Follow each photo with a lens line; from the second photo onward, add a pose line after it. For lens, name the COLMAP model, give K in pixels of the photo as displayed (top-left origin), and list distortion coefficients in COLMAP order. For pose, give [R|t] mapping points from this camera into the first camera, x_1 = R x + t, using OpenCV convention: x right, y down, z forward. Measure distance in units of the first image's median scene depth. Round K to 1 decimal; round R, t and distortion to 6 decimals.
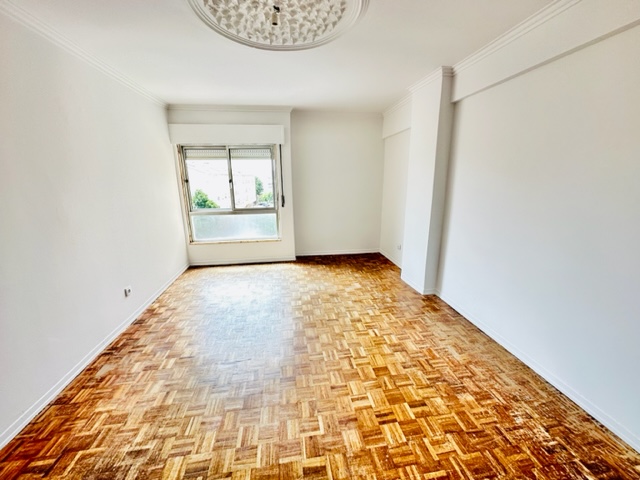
lens RADIAL K [[256.9, 0, 320.2], [0, 256.9, 238.2], [0, 0, 1]] dist [-0.002927, 0.000633]
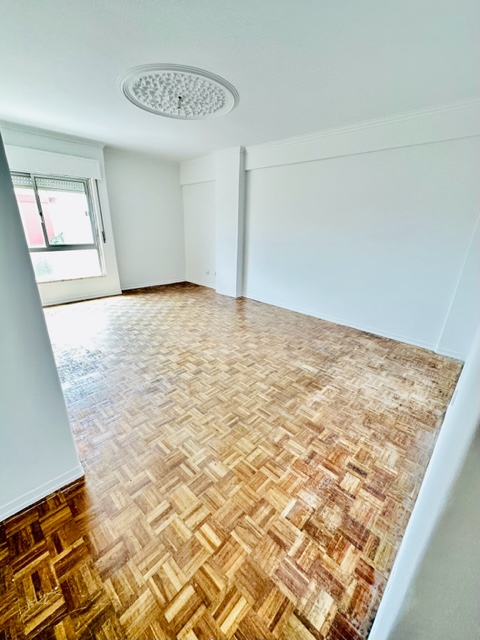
lens RADIAL K [[256.9, 0, 240.7], [0, 256.9, 320.3], [0, 0, 1]] dist [-0.002927, 0.000633]
pose [[0.793088, -0.180935, 0.581613, -0.507945], [0.102019, 0.980832, 0.166016, 0.098338], [-0.600503, -0.072330, 0.796345, -0.270810]]
